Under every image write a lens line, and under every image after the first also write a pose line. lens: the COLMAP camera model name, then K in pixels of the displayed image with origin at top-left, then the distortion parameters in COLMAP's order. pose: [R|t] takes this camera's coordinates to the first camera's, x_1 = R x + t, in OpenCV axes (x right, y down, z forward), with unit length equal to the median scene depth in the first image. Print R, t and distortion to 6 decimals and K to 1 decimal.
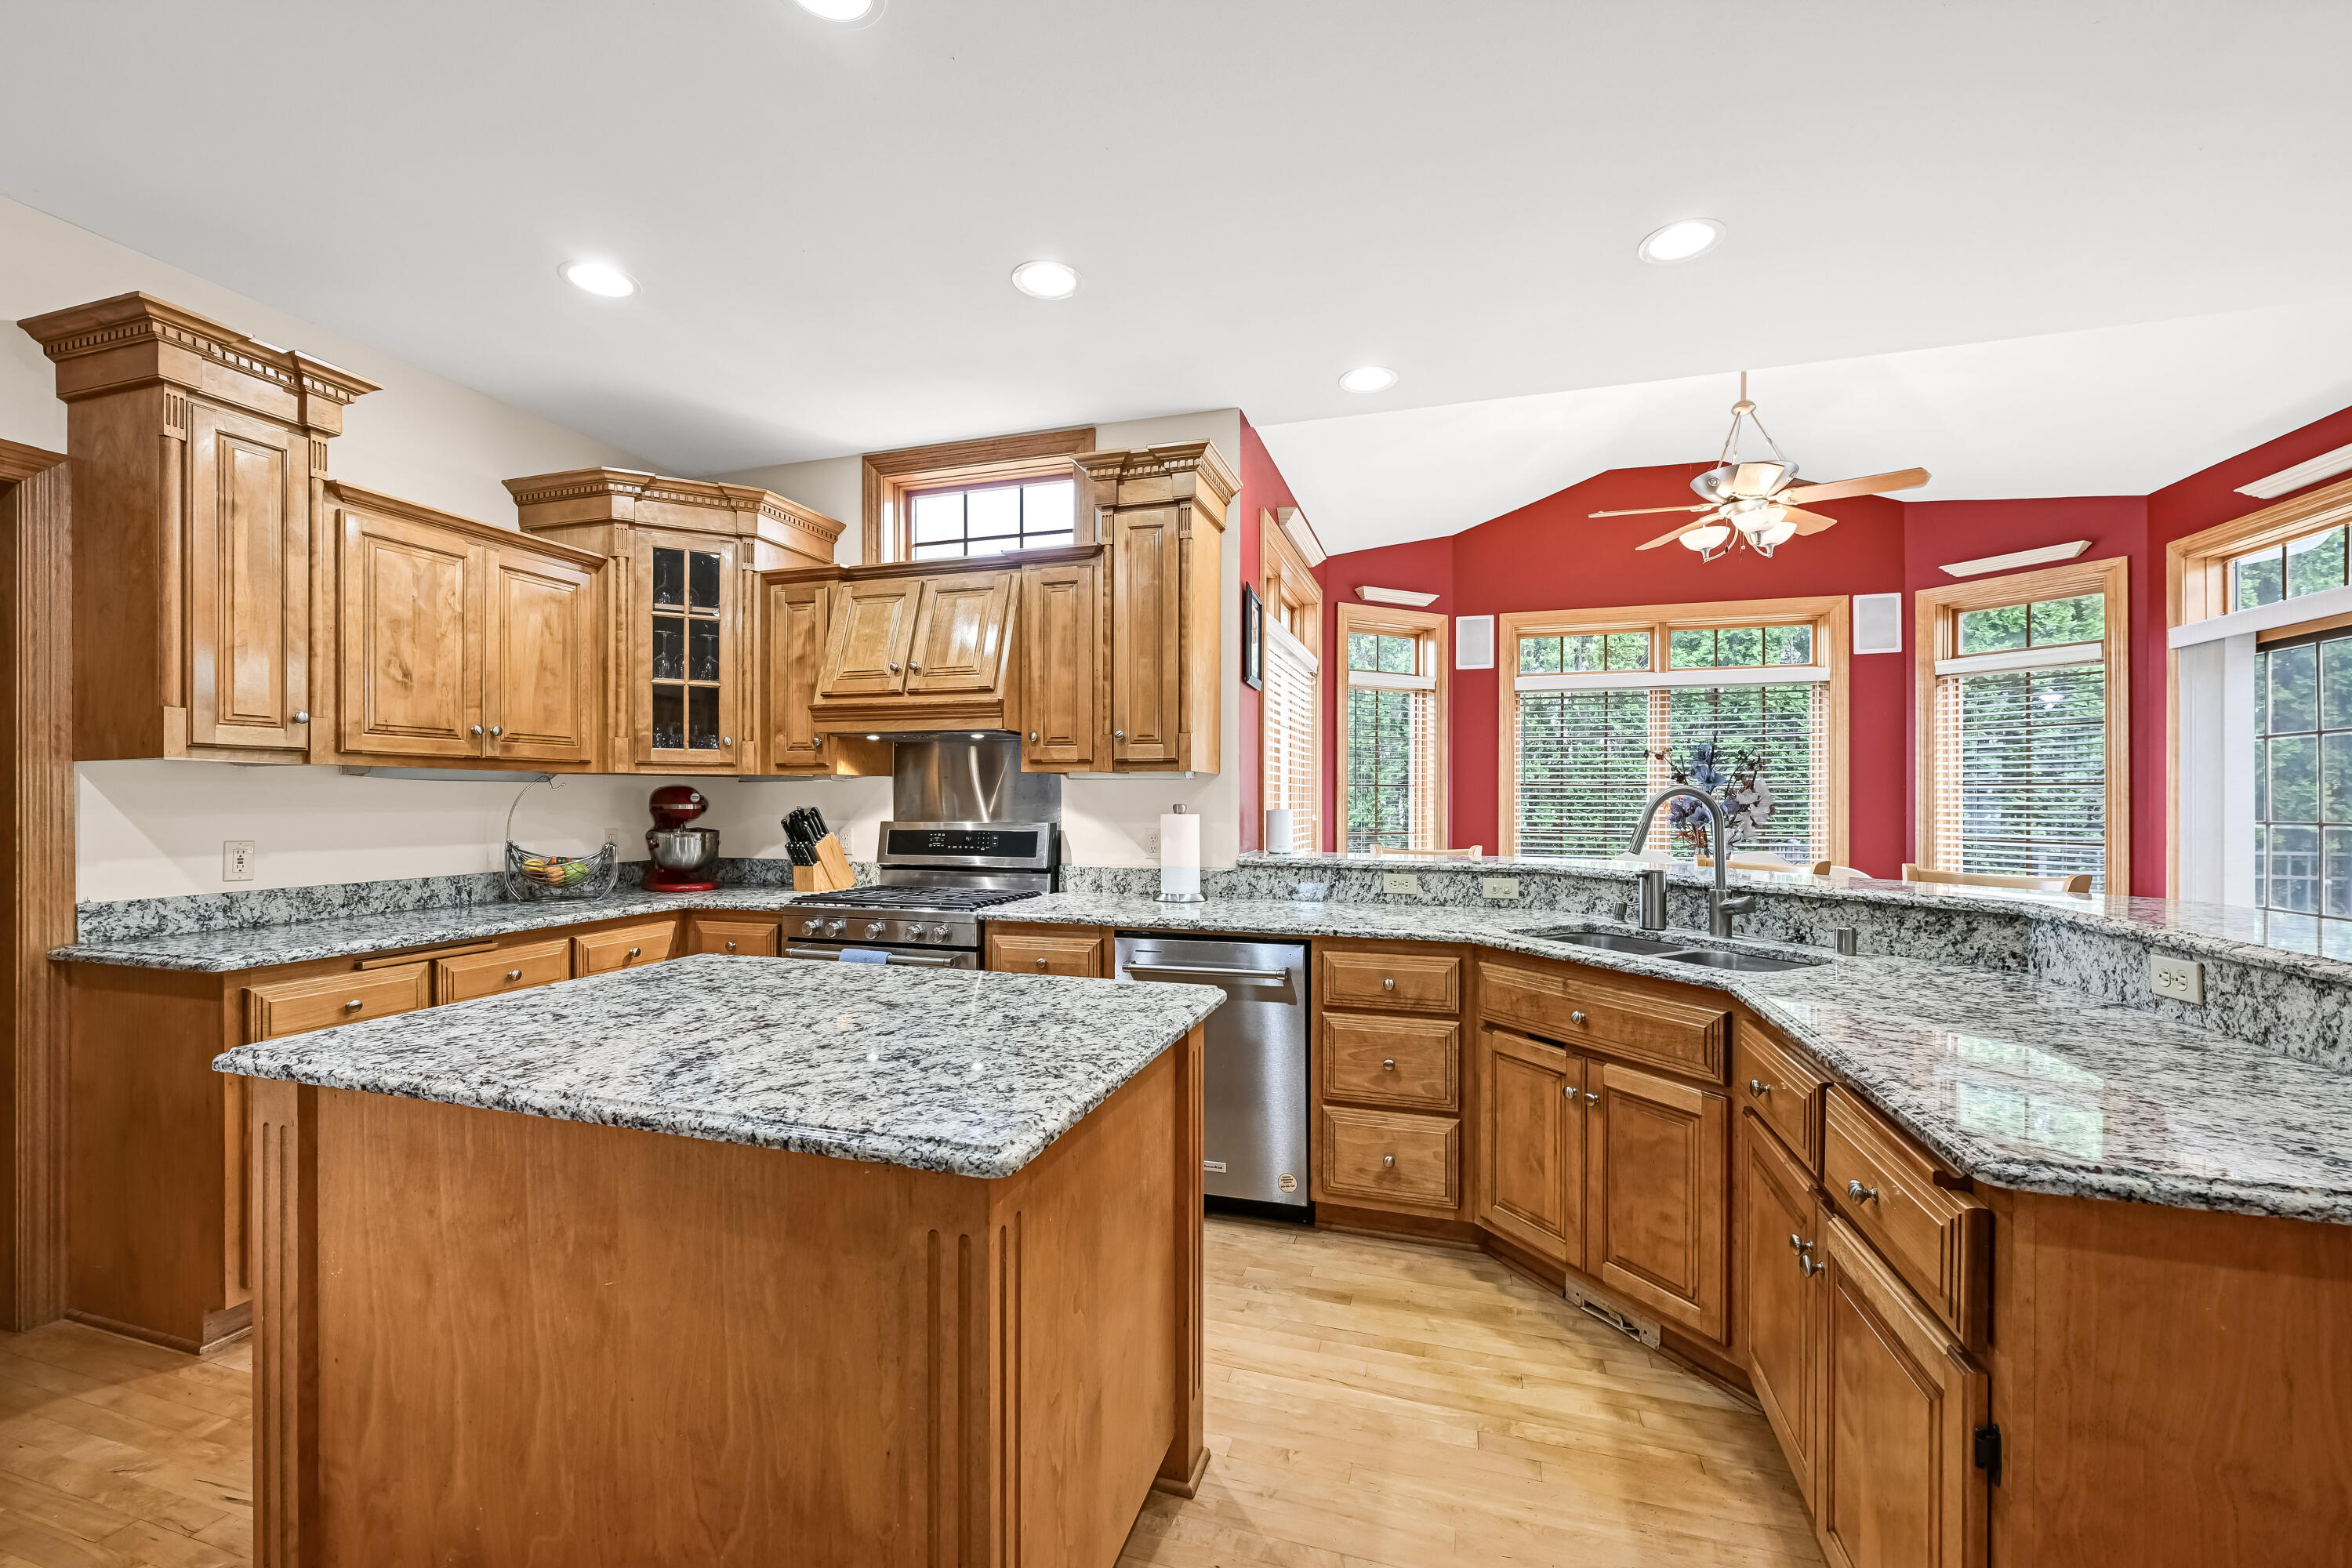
lens RADIAL K [[963.9, 0, 1168.5], [0, 963.9, 796.6], [0, 0, 1]] dist [0.000253, 0.000033]
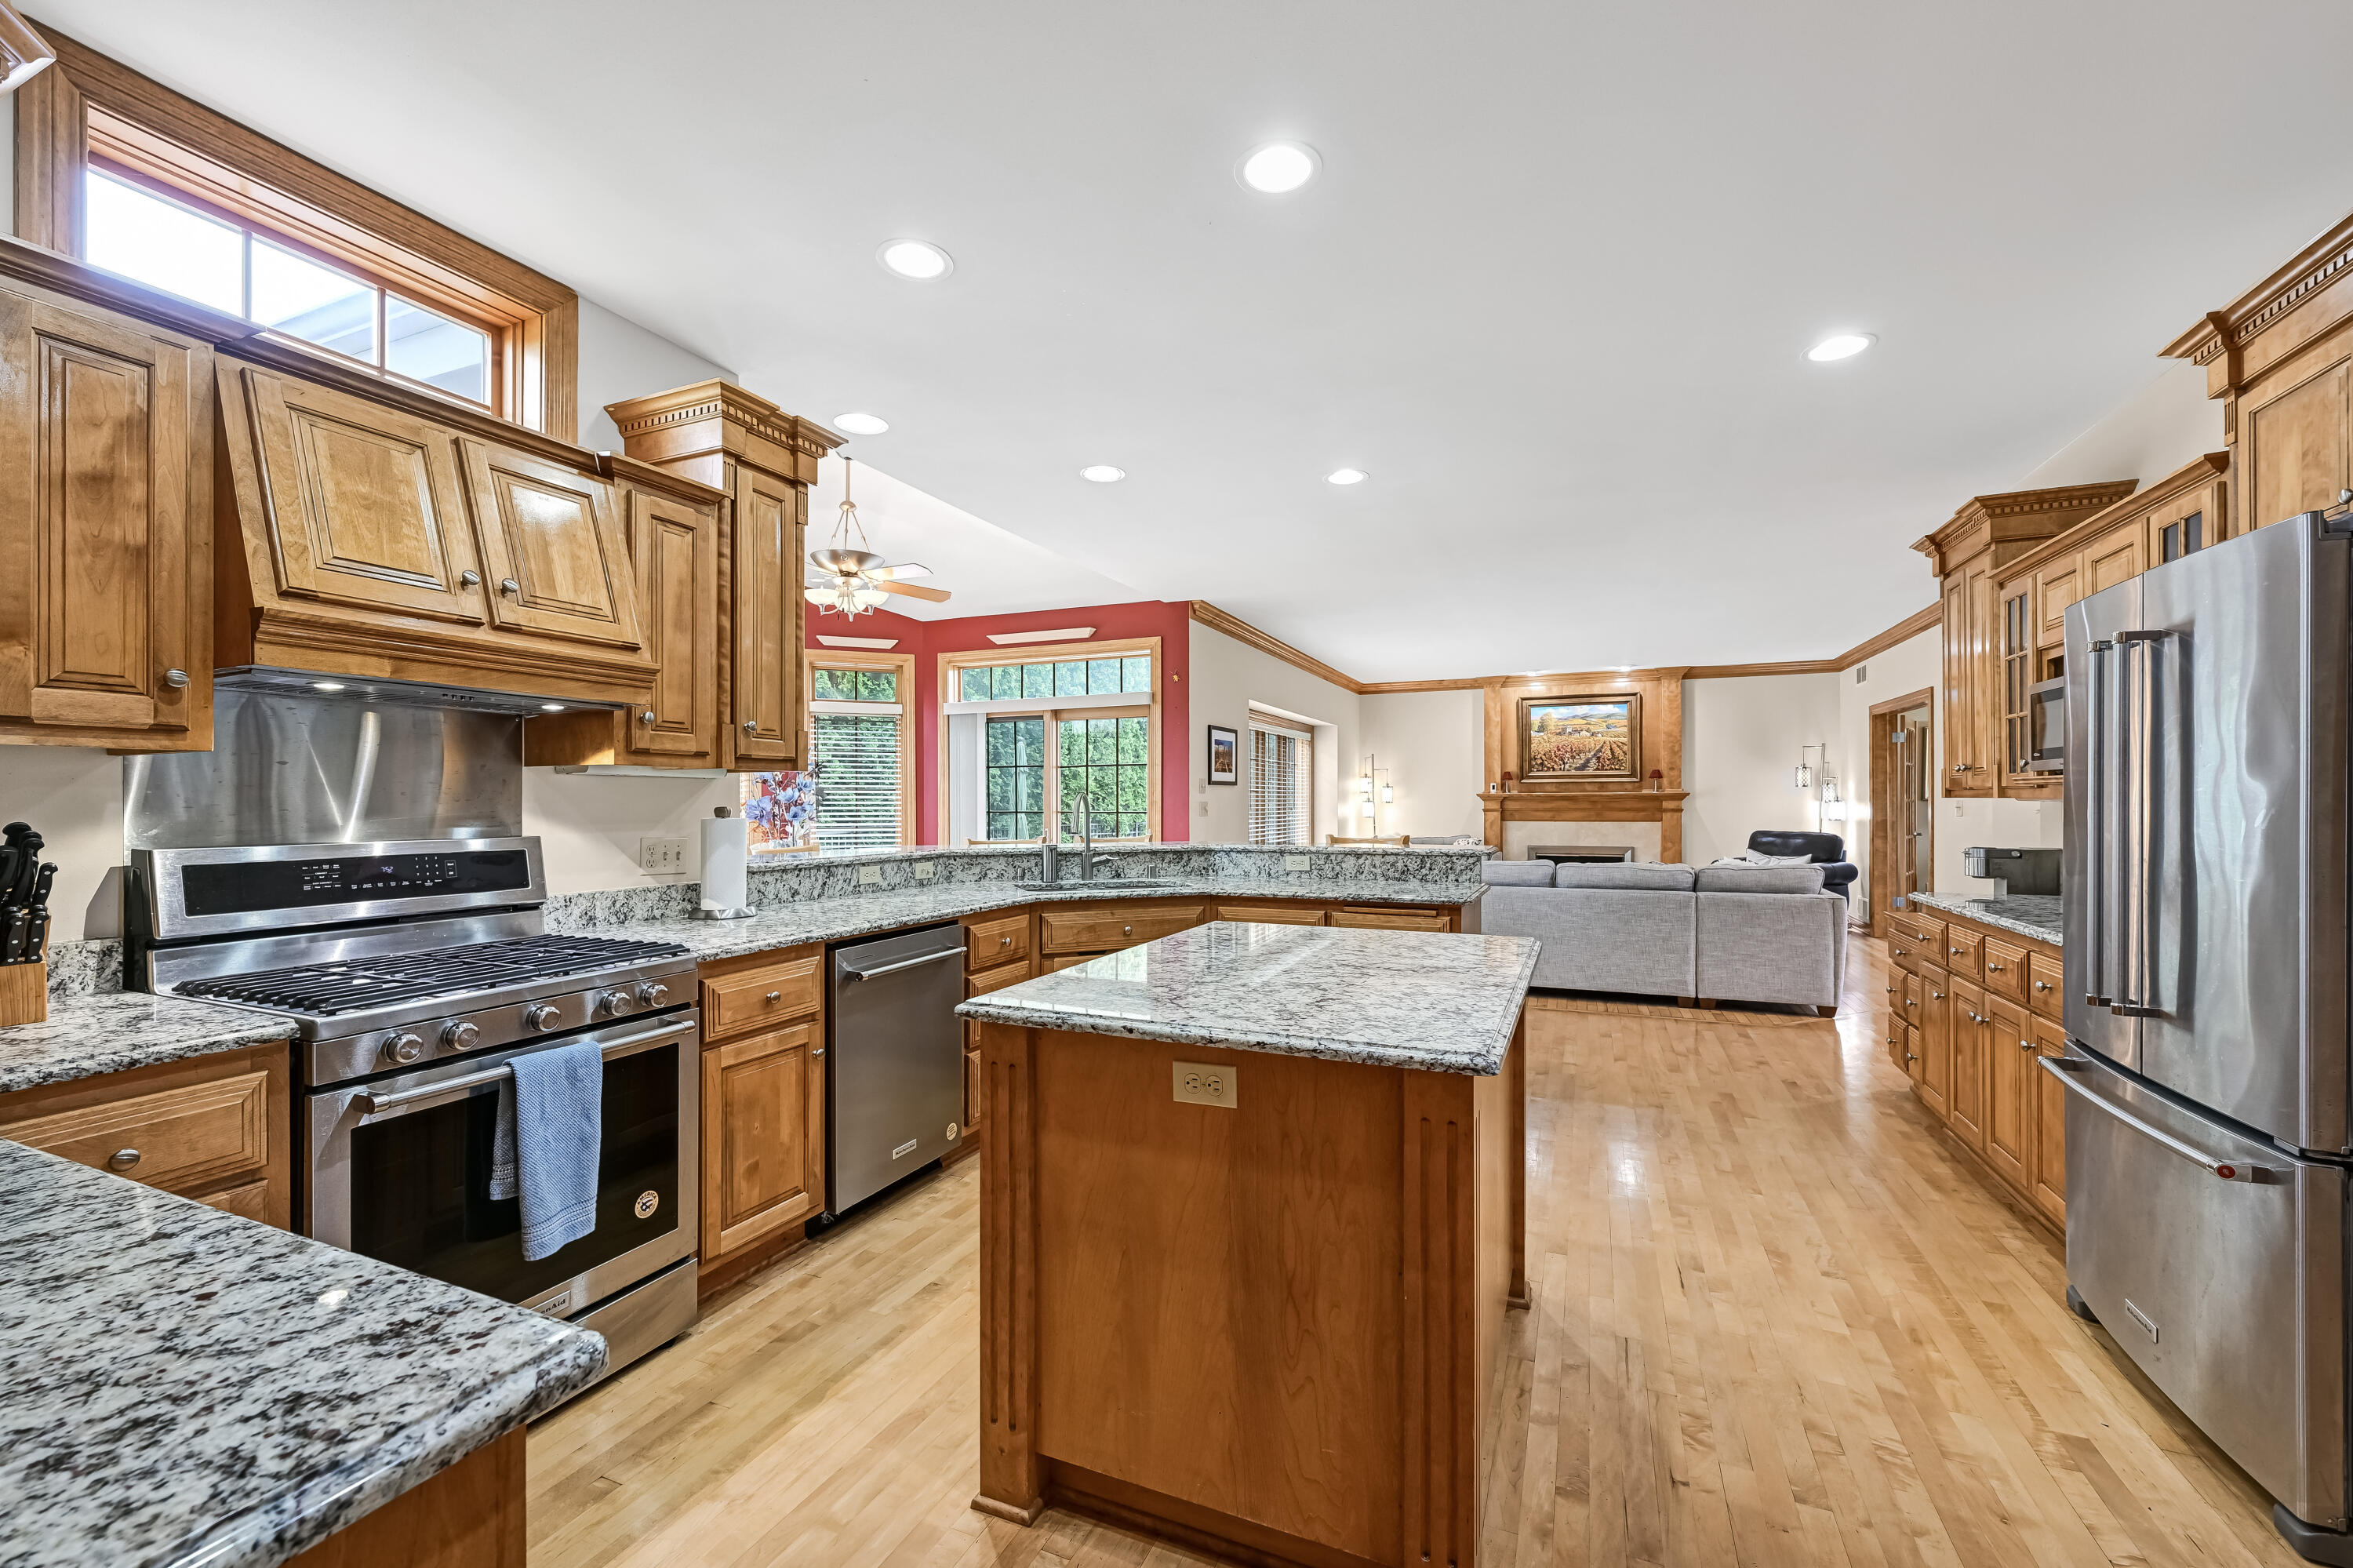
lens RADIAL K [[964.4, 0, 1169.0], [0, 964.4, 796.6], [0, 0, 1]] dist [0.000253, 0.000033]
pose [[0.095177, 0.001687, 0.995459, -0.734932], [-0.000279, 0.999999, -0.001668, -0.000135], [-0.995460, -0.000119, 0.095177, 0.460209]]
